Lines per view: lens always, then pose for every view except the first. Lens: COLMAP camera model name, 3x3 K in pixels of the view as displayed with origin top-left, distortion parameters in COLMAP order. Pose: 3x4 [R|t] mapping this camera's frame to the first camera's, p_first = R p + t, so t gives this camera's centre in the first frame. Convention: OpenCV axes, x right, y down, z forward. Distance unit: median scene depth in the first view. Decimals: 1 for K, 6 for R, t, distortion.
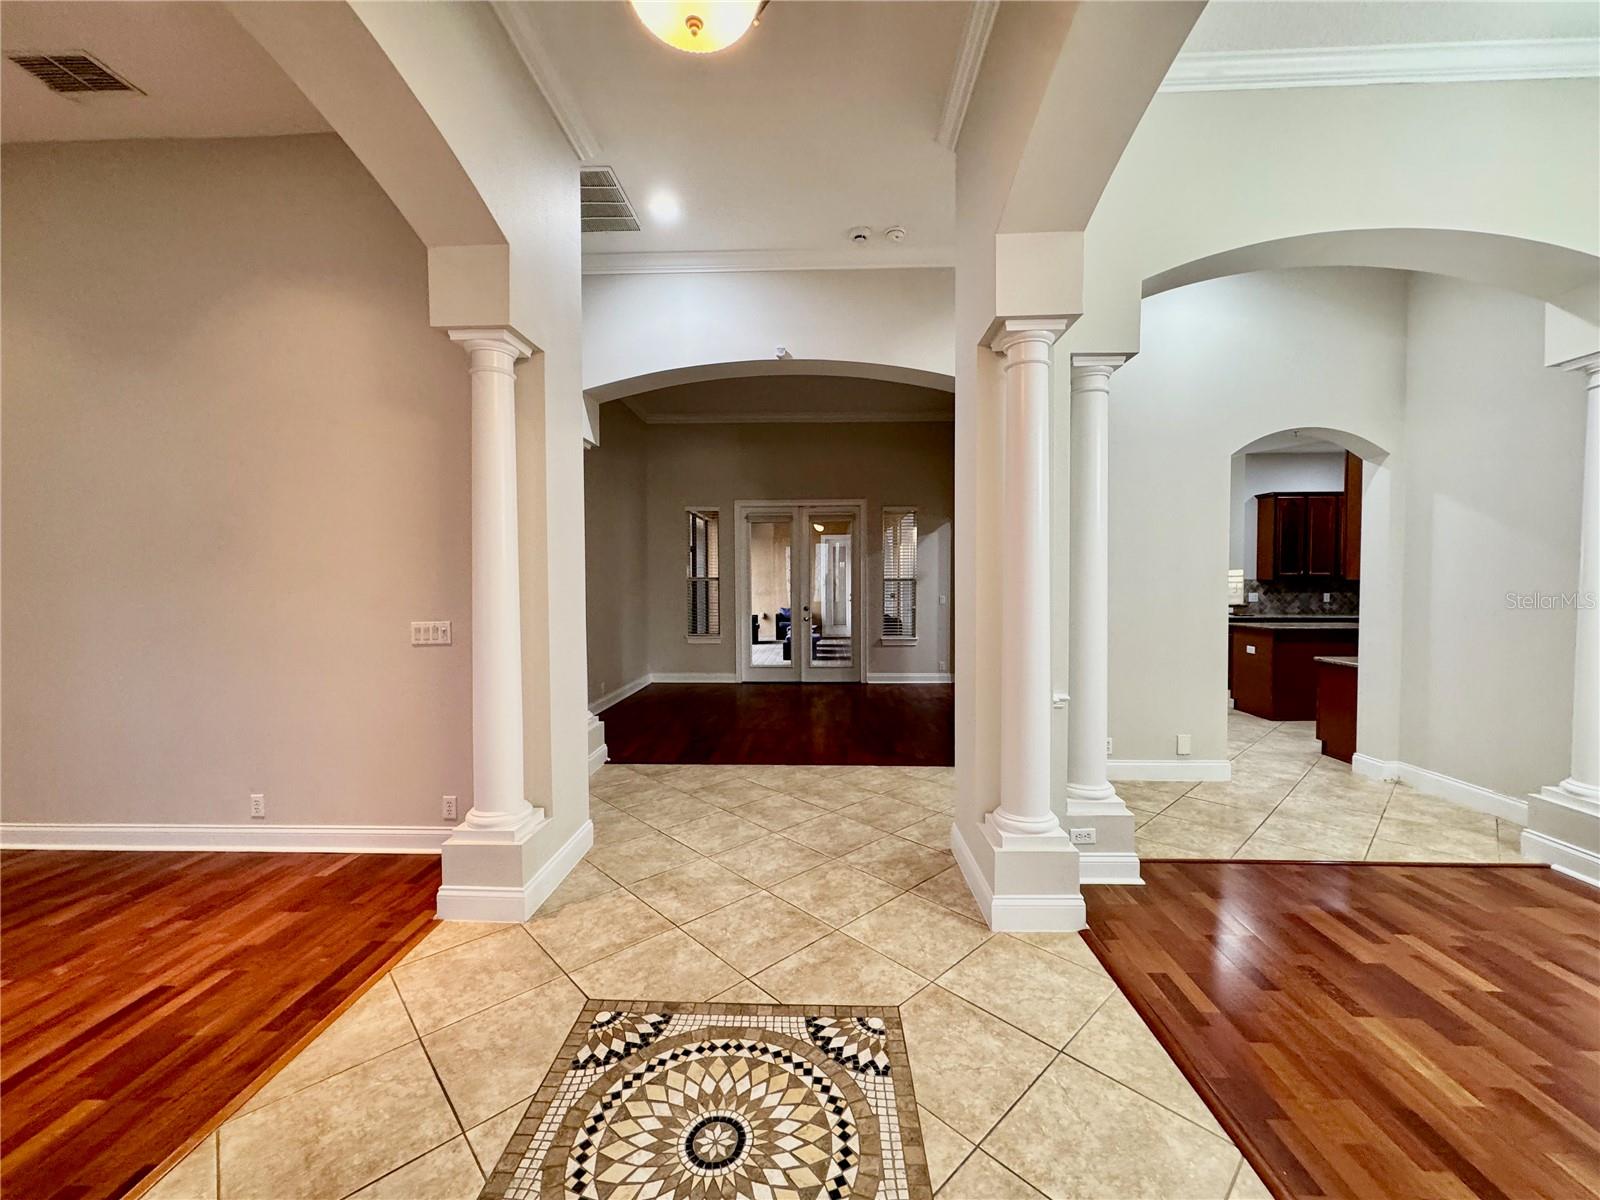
lens RADIAL K [[636.9, 0, 803.1], [0, 636.9, 602.9], [0, 0, 1]] dist [-0.000358, 0.000899]
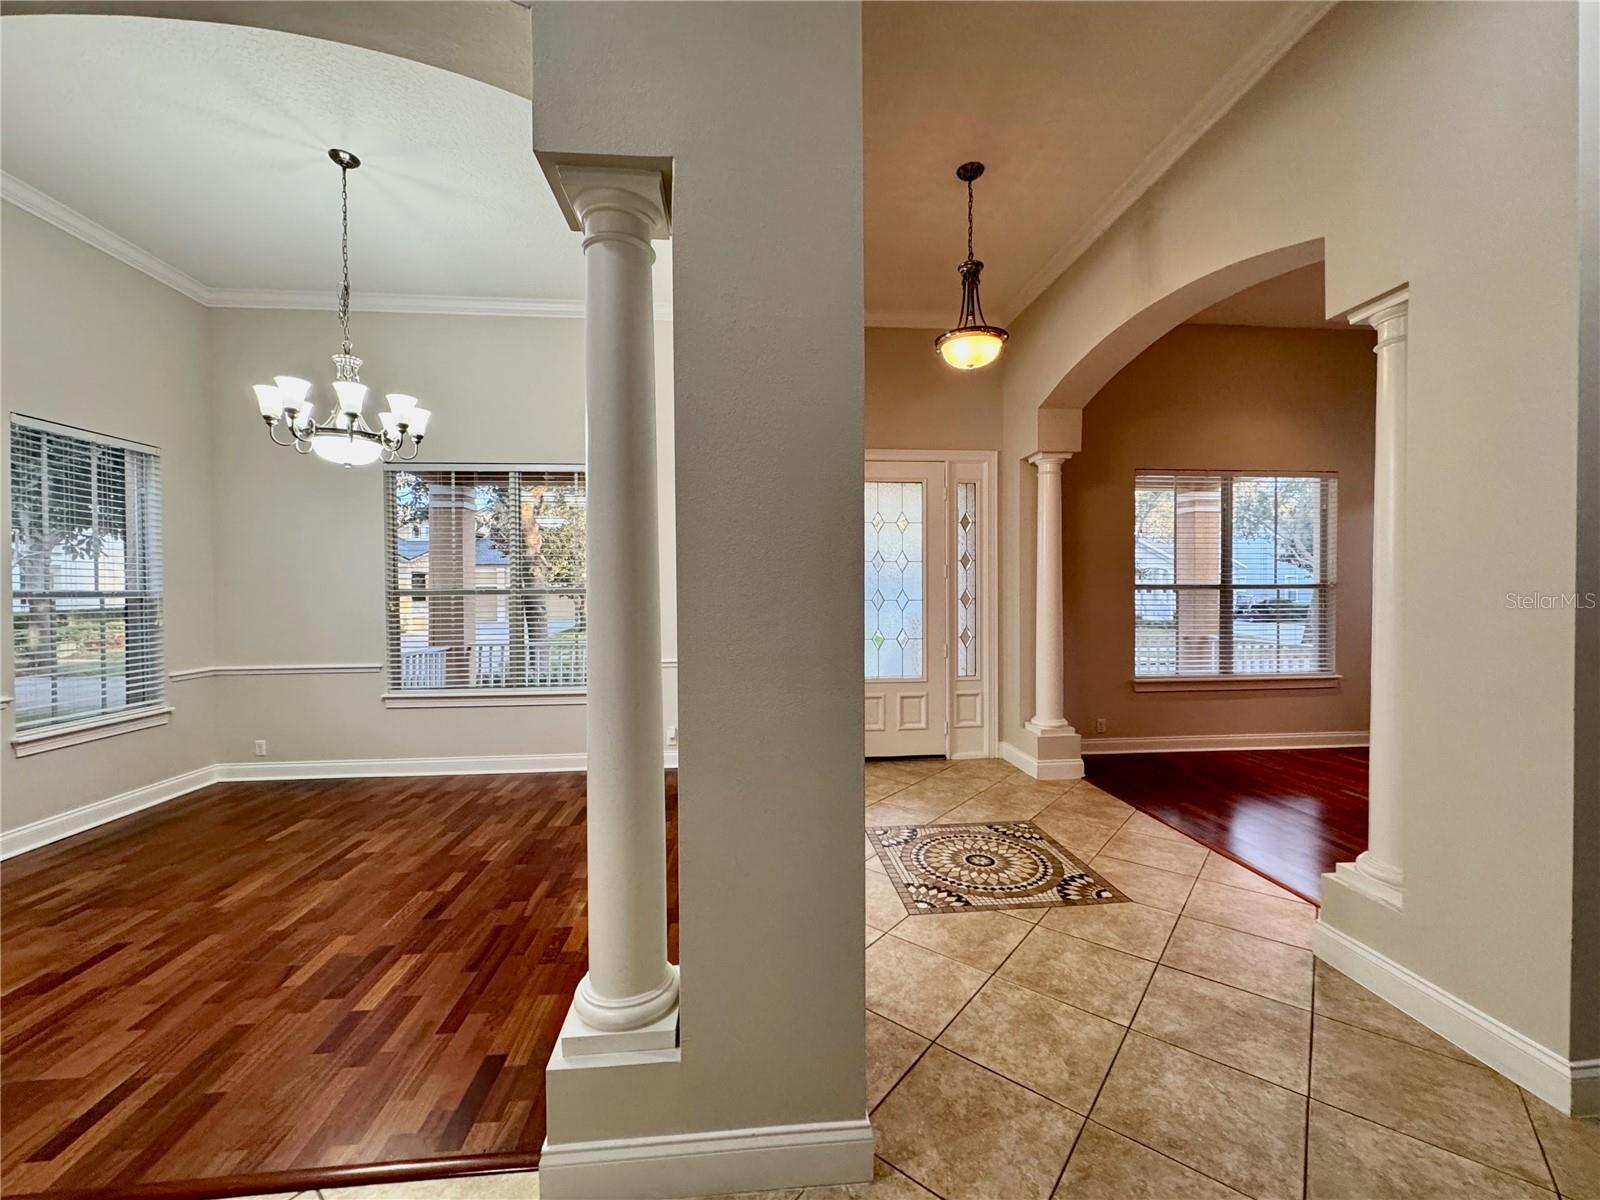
lens RADIAL K [[636.9, 0, 803.3], [0, 636.9, 595.8], [0, 0, 1]] dist [-0.000358, 0.000899]
pose [[-0.991612, 0.010878, -0.128795, 0.481721], [0.004879, 0.998892, 0.046803, -0.086121], [0.129162, 0.045782, -0.990566, 2.039388]]
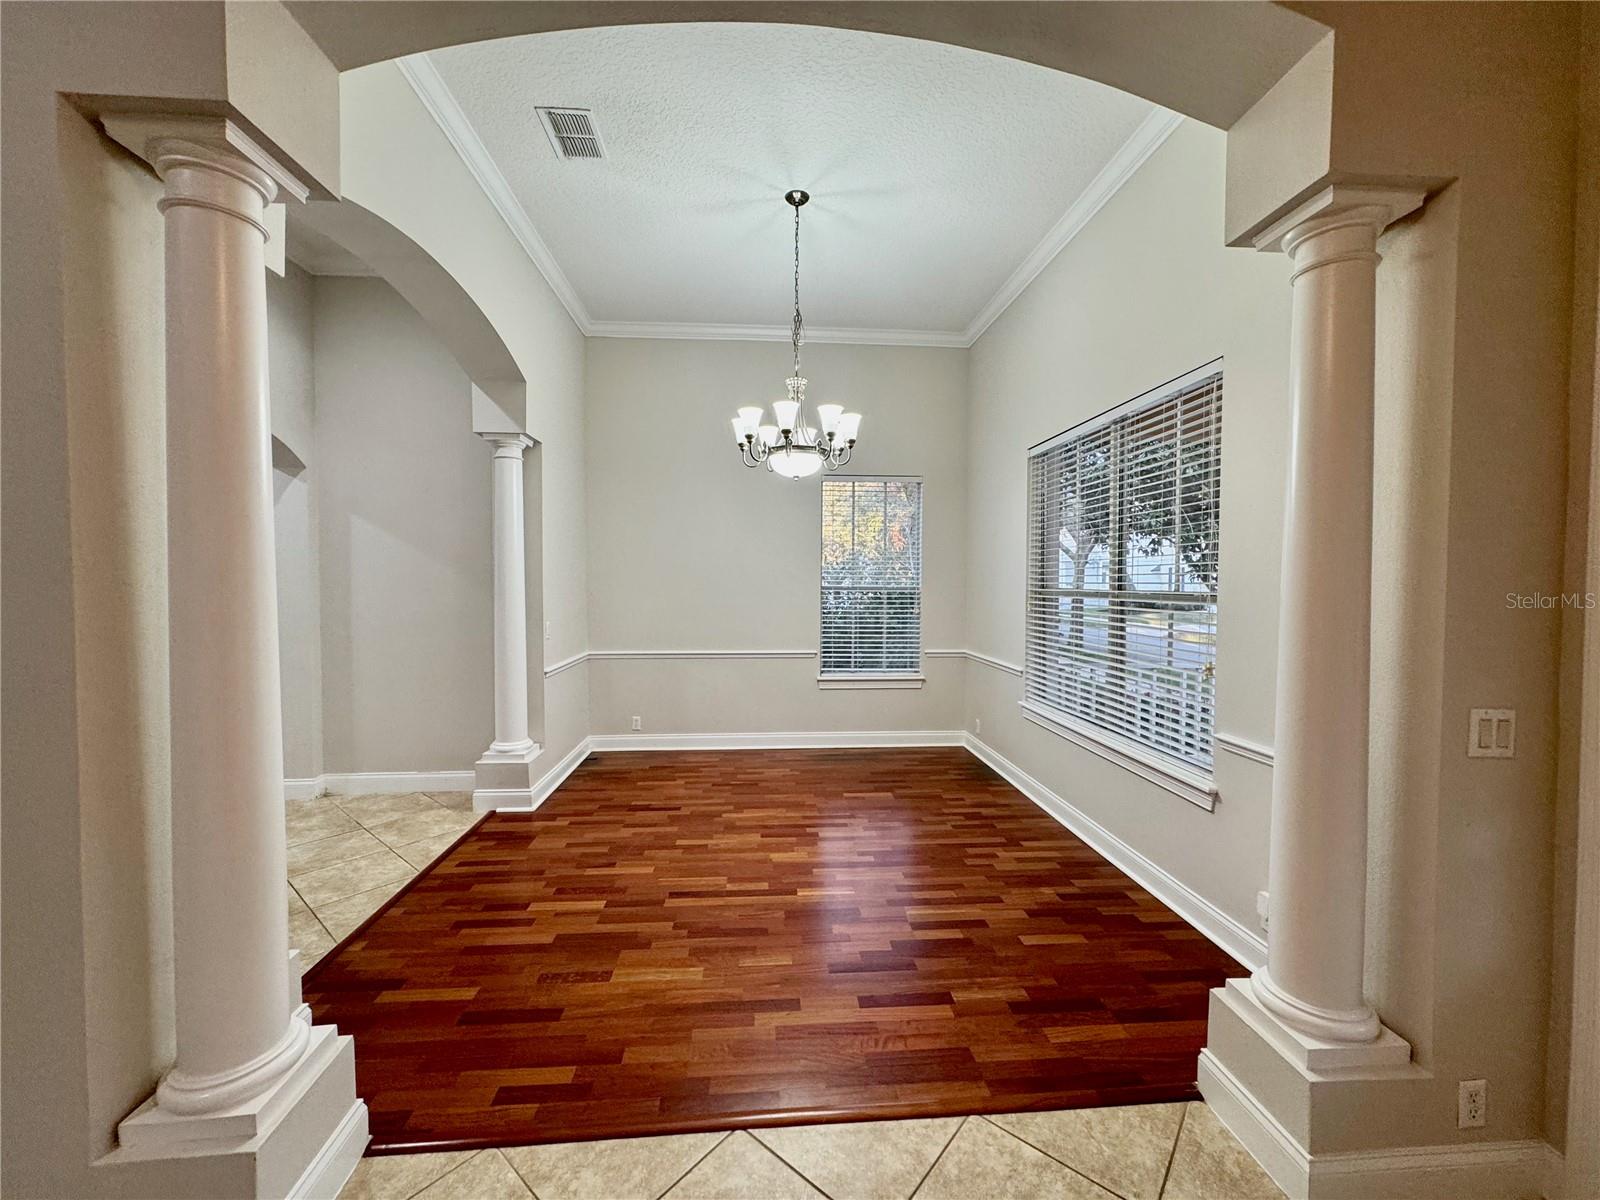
lens RADIAL K [[636.9, 0, 797.0], [0, 636.9, 595.9], [0, 0, 1]] dist [-0.000358, 0.000899]
pose [[-0.109414, -0.021011, 0.993774, -0.272410], [0.034514, 0.999093, 0.024924, -0.061627], [-0.993397, 0.037026, -0.108589, 0.659450]]
